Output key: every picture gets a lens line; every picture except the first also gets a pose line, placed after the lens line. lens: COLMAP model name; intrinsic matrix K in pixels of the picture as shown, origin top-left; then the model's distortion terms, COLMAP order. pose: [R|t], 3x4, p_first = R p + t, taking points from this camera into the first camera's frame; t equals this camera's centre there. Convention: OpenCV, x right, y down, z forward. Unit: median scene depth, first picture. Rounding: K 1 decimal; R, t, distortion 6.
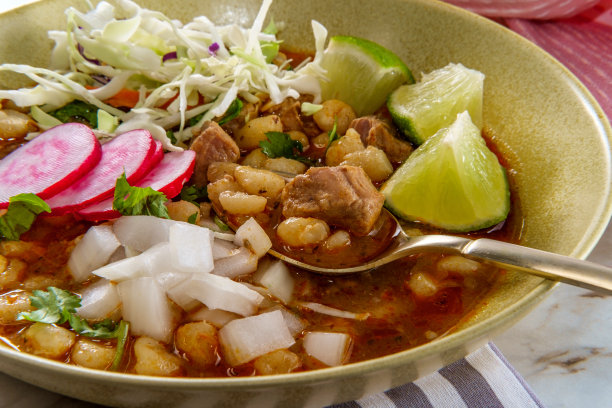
lens RADIAL K [[1138.1, 0, 306.0], [0, 1138.1, 204.0], [0, 0, 1]] dist [0.385767, -0.010278]
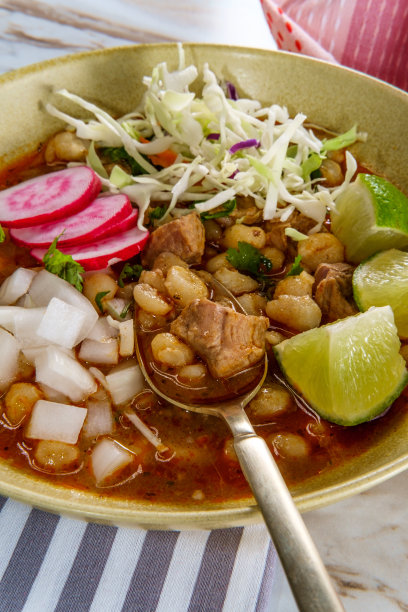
lens RADIAL K [[1138.1, 0, 204.0], [0, 1138.1, 306.0], [0, 0, 1]] dist [0.385767, -0.010278]
pose [[0.794995, 0.419268, -0.438403, 0.459777], [-0.341792, 0.906658, 0.247285, -0.279862], [0.501160, -0.046748, 0.864091, 0.089798]]
